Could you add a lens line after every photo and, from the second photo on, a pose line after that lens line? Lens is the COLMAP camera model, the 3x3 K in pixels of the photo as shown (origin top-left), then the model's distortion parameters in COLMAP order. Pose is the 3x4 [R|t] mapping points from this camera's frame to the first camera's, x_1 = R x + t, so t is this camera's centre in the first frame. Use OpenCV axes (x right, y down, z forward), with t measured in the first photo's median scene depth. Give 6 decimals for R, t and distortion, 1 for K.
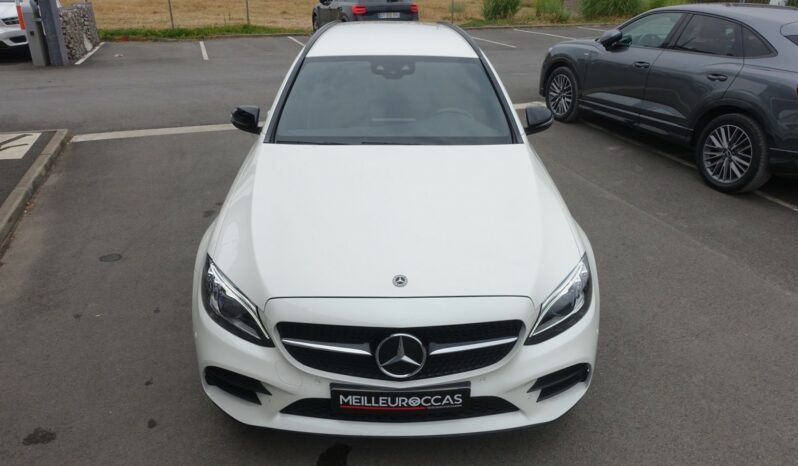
lens RADIAL K [[520.6, 0, 399.0], [0, 520.6, 233.0], [0, 0, 1]] dist [-0.027384, 0.022114]
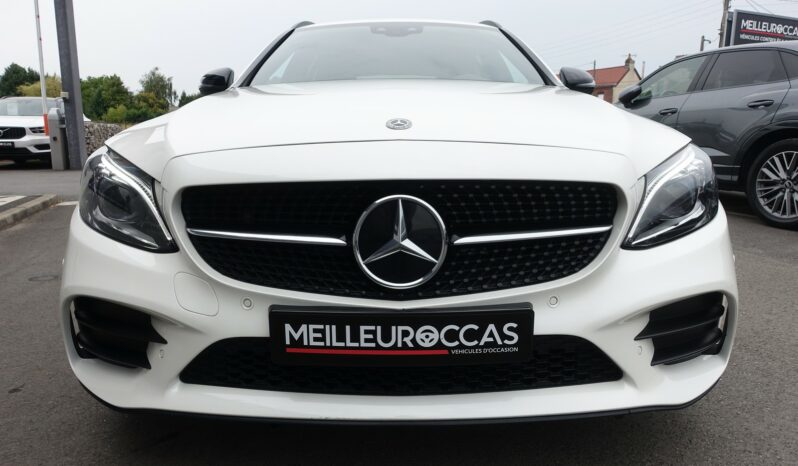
lens RADIAL K [[520.6, 0, 399.0], [0, 520.6, 233.0], [0, 0, 1]] dist [-0.027384, 0.022114]
pose [[0.999683, -0.010580, -0.022827, 0.013993], [0.005122, 0.973870, -0.227050, 0.331622], [0.024632, 0.226861, 0.973616, 0.454257]]
